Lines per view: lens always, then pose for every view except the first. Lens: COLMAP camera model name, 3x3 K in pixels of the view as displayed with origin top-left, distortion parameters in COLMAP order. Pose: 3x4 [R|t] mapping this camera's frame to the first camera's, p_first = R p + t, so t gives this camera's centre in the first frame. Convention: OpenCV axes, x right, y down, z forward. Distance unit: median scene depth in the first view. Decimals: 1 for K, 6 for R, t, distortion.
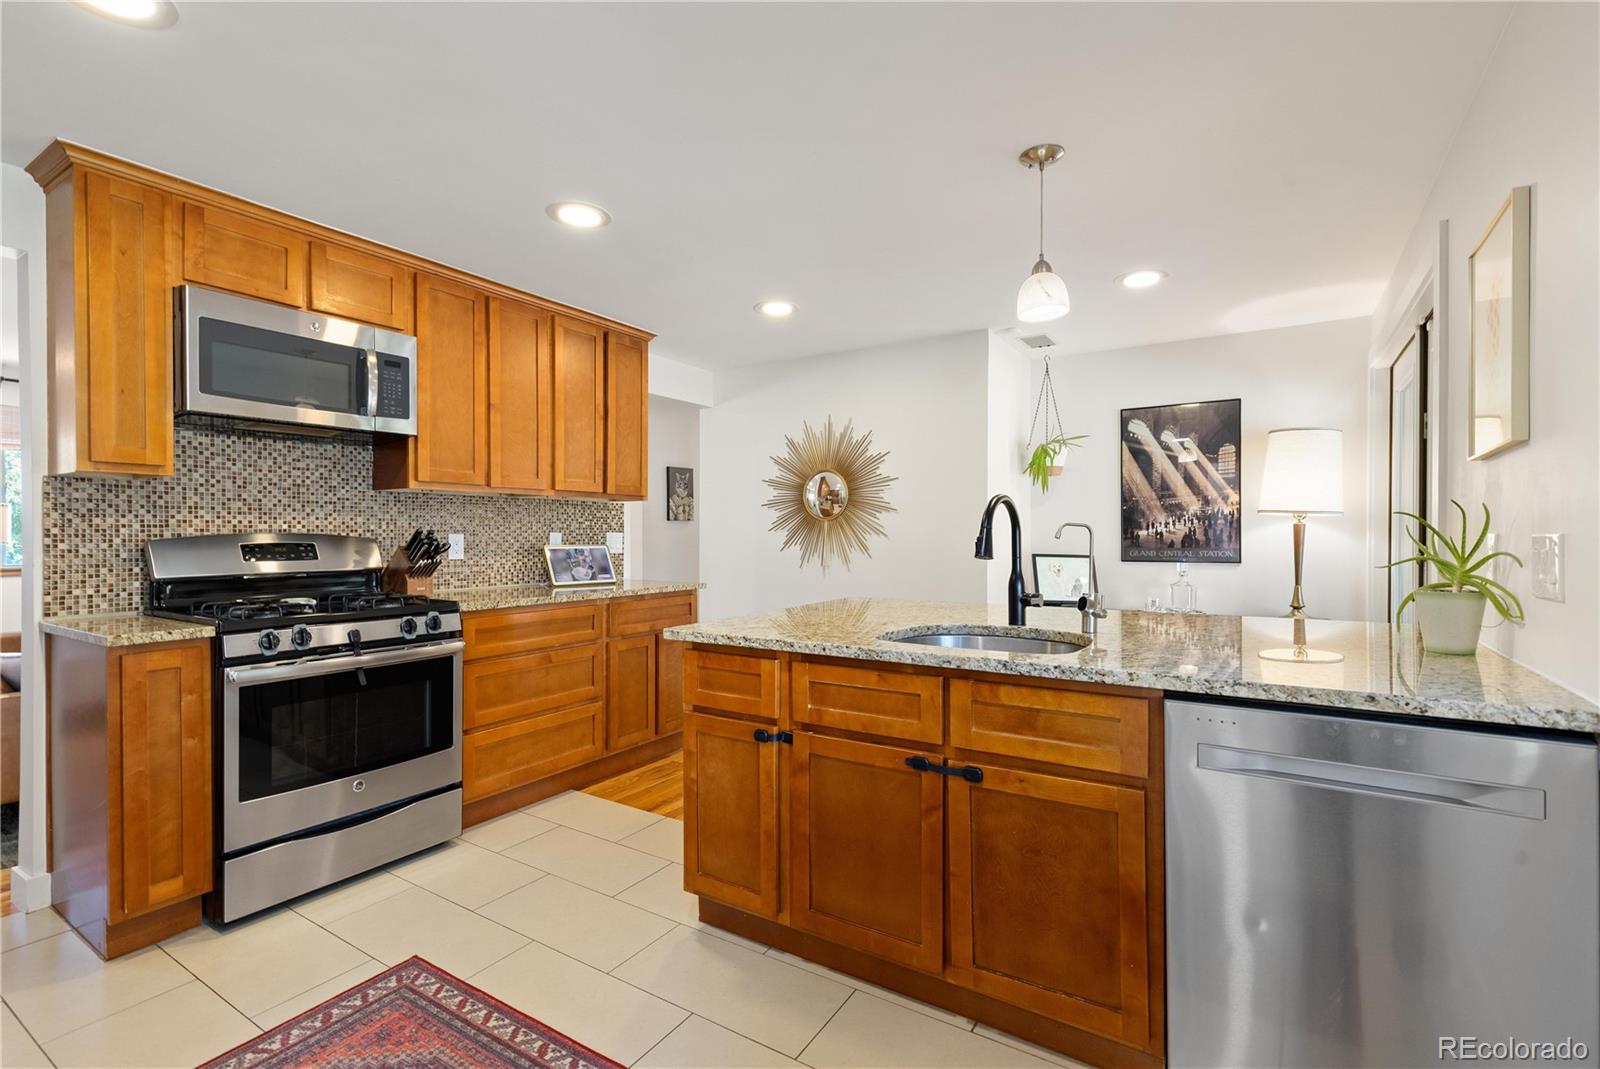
lens RADIAL K [[728.9, 0, 795.9], [0, 728.9, 539.4], [0, 0, 1]] dist [0.006034, 0.000044]
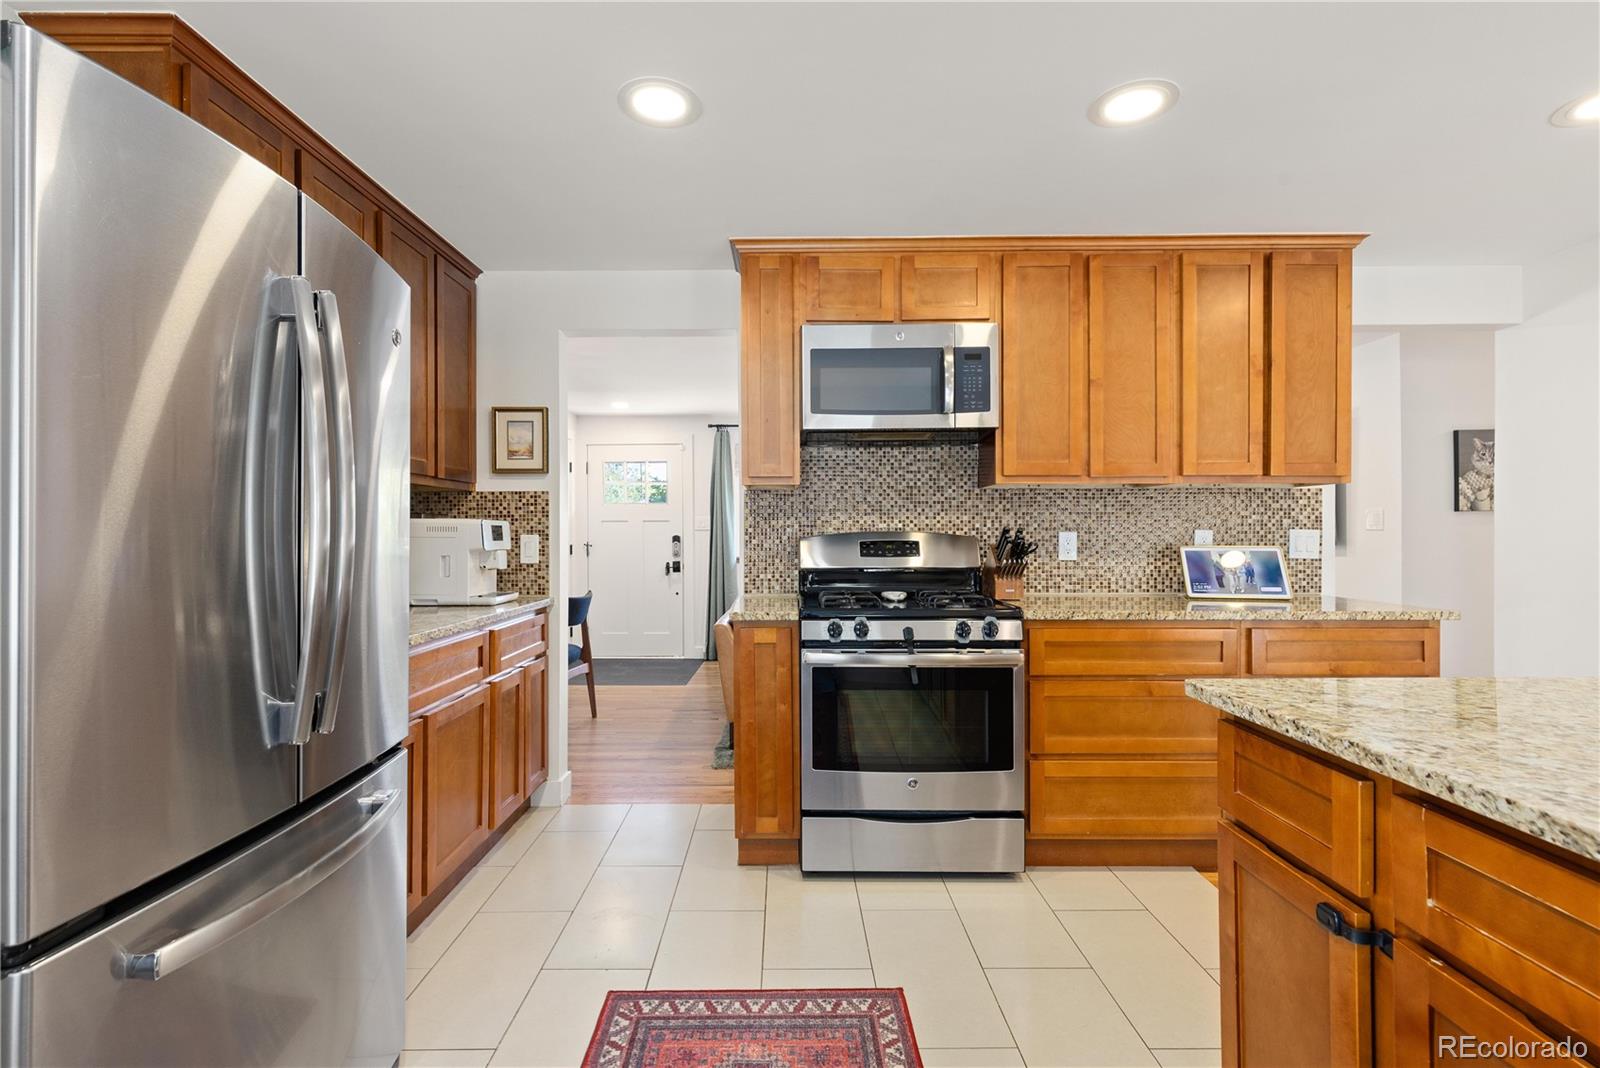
lens RADIAL K [[728.9, 0, 788.7], [0, 728.9, 533.3], [0, 0, 1]] dist [0.006034, 0.000044]
pose [[0.536095, -0.000540, -0.844158, 0.131498], [-0.004618, 0.999983, -0.003573, -0.001413], [0.844145, 0.005814, 0.536083, 0.273965]]
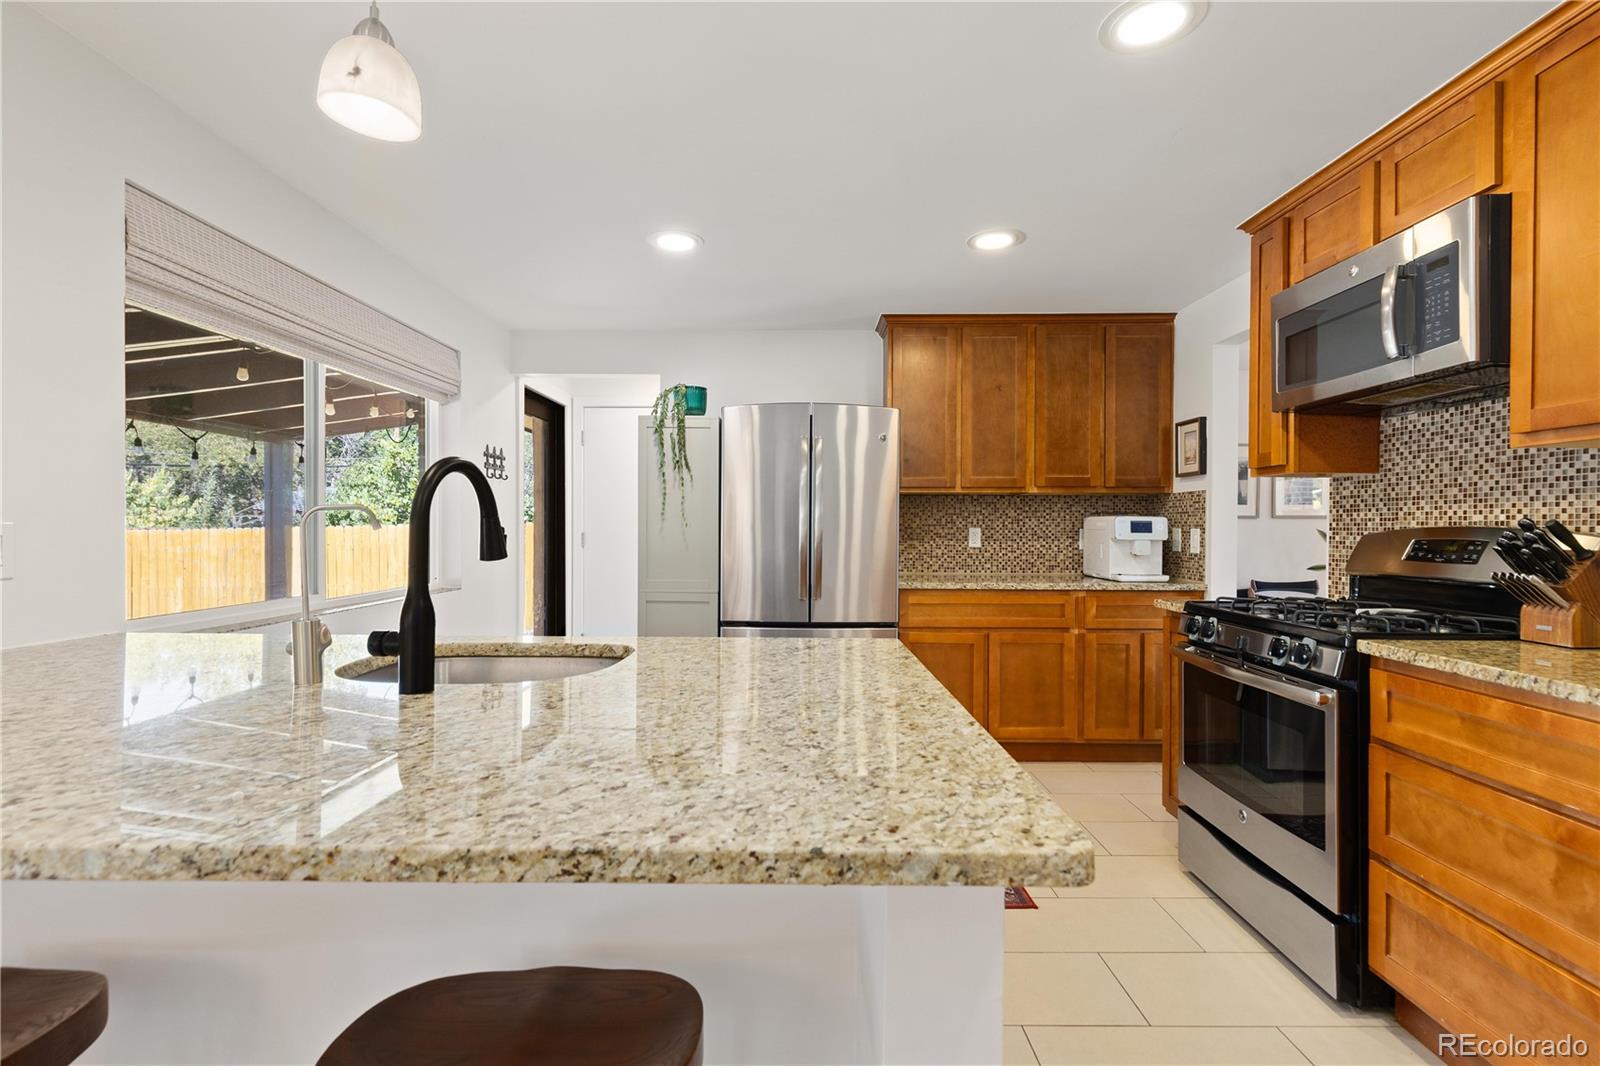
lens RADIAL K [[728.9, 0, 762.3], [0, 728.9, 529.6], [0, 0, 1]] dist [0.006034, 0.000044]
pose [[-0.865534, -0.000119, -0.500850, 0.287774], [-0.006658, 0.999914, 0.011269, -0.008961], [0.500805, 0.013088, -0.865461, 1.253304]]
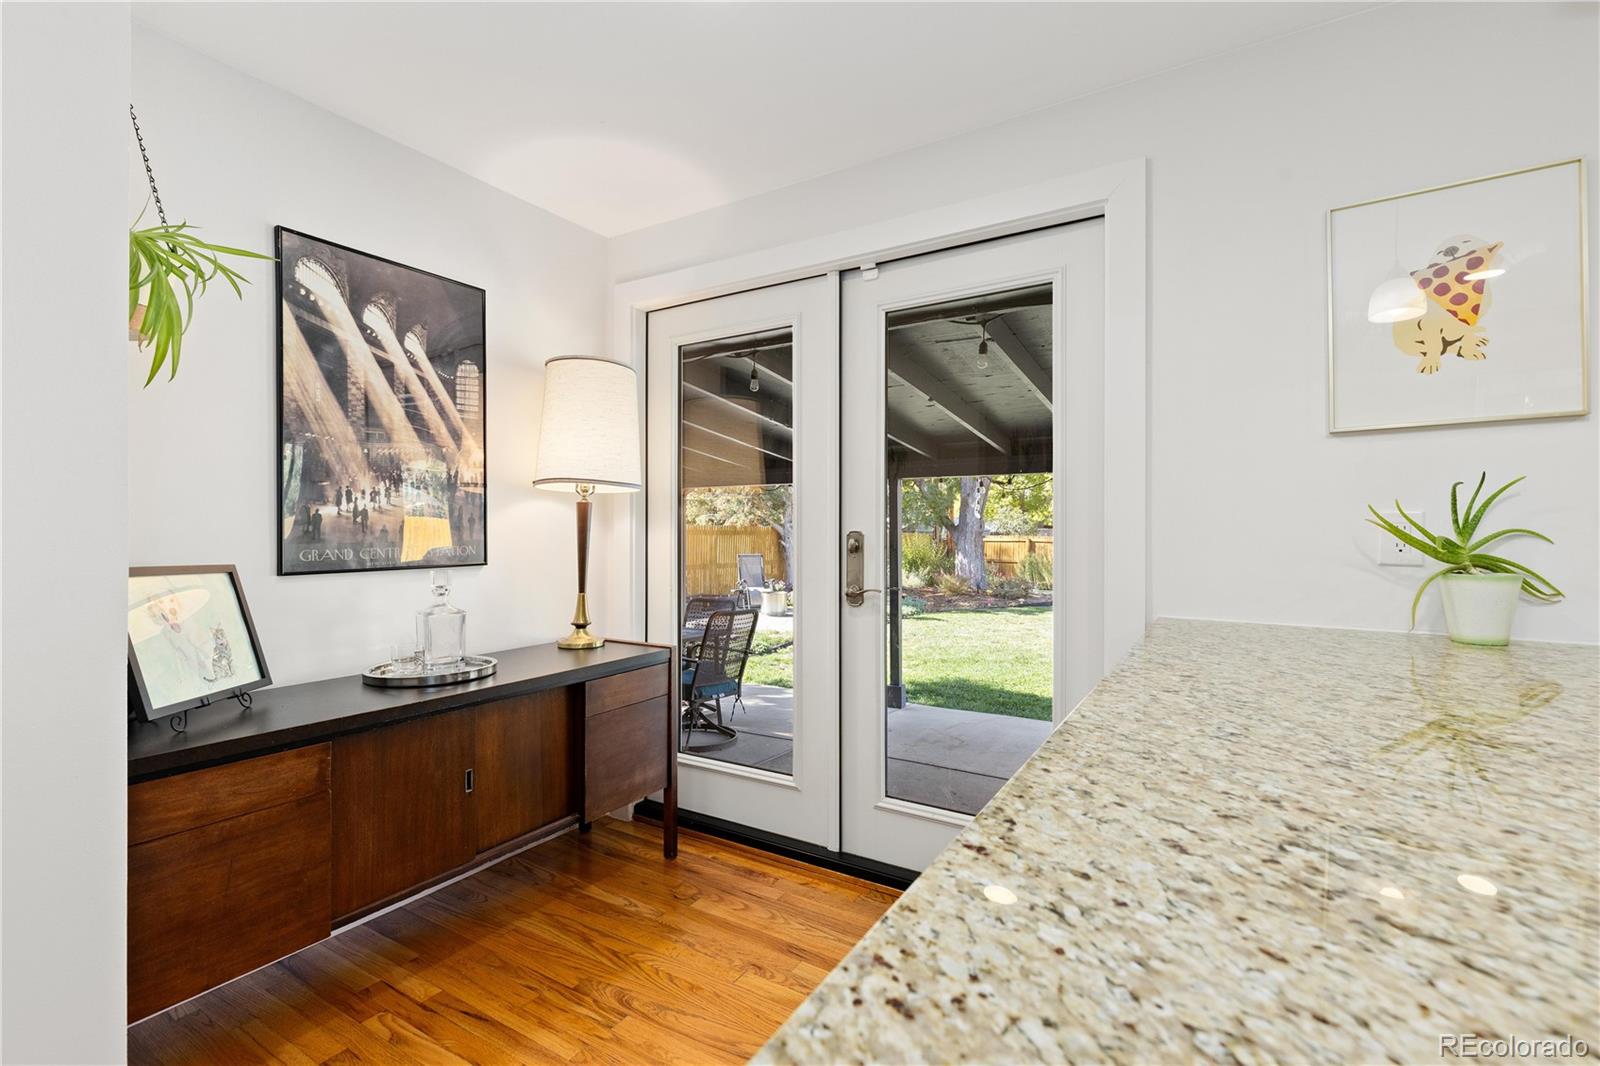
lens RADIAL K [[728.9, 0, 793.3], [0, 728.9, 532.5], [0, 0, 1]] dist [0.006034, 0.000044]
pose [[-0.013590, -0.002103, 0.999905, 0.010040], [0.006470, 0.999977, 0.002191, 0.008457], [-0.999887, 0.006499, -0.013576, 1.092315]]
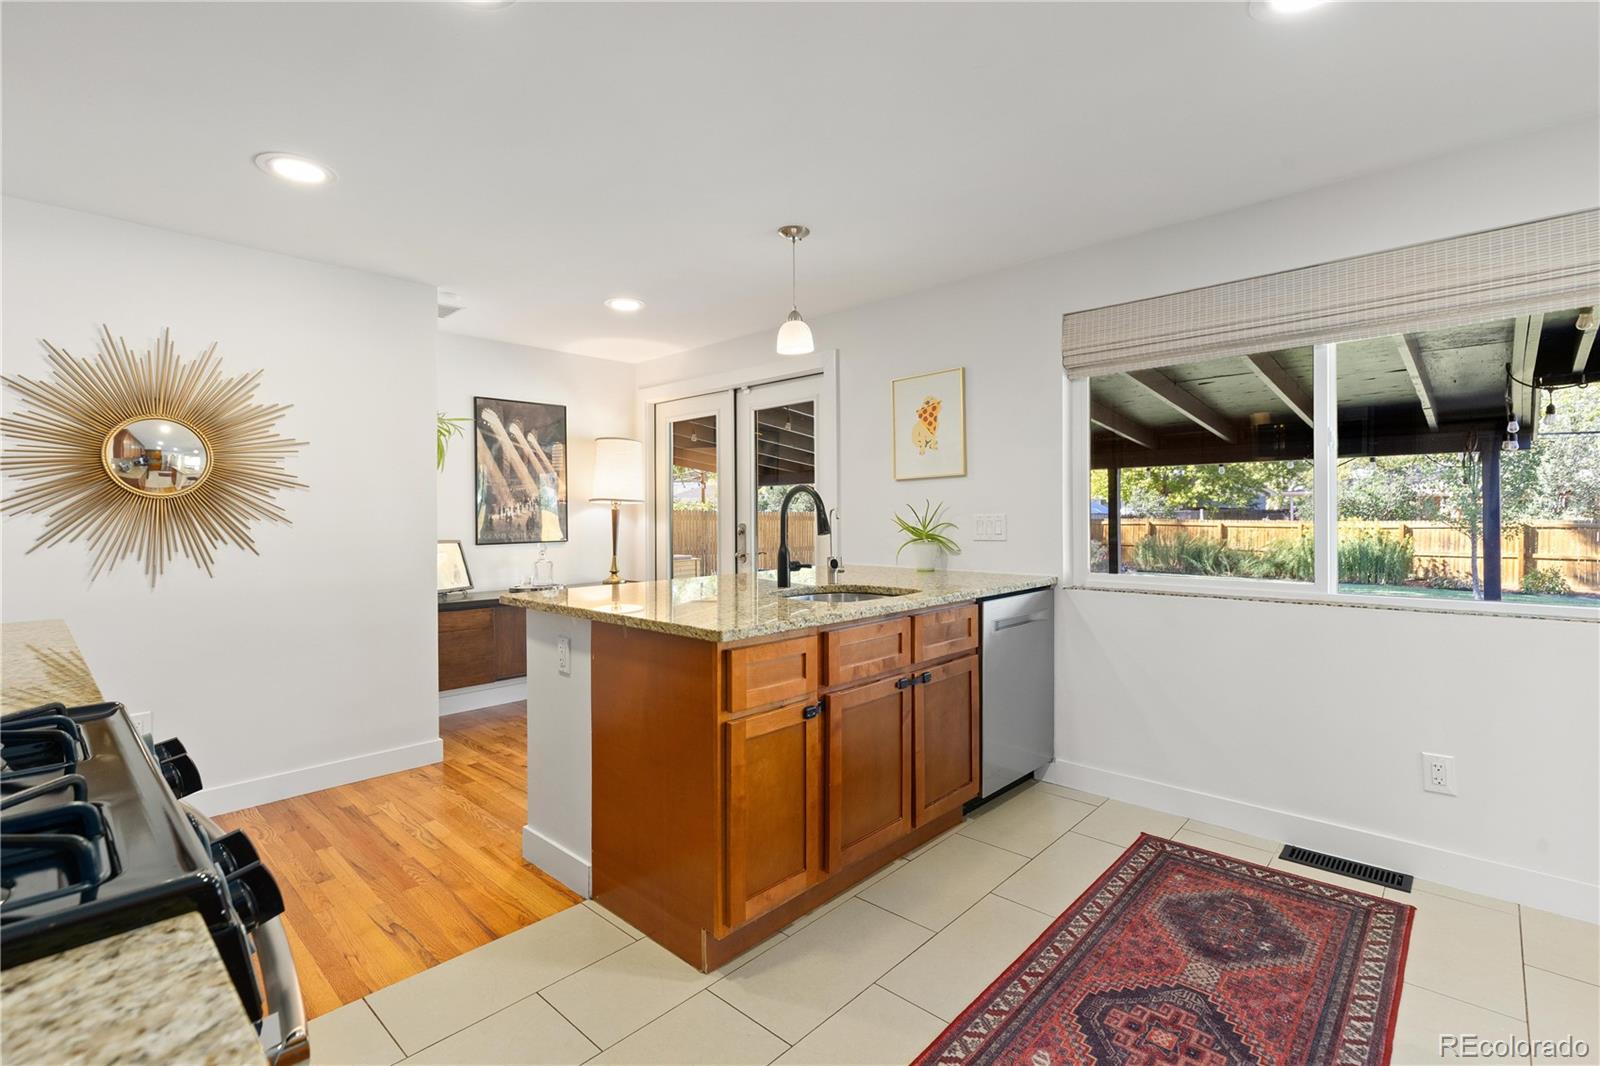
lens RADIAL K [[728.9, 0, 797.6], [0, 728.9, 516.1], [0, 0, 1]] dist [0.006034, 0.000044]
pose [[0.187298, -0.001295, 0.982302, -0.737611], [0.015327, 0.999881, -0.001604, -0.002886], [-0.982183, 0.015356, 0.187296, 0.573348]]
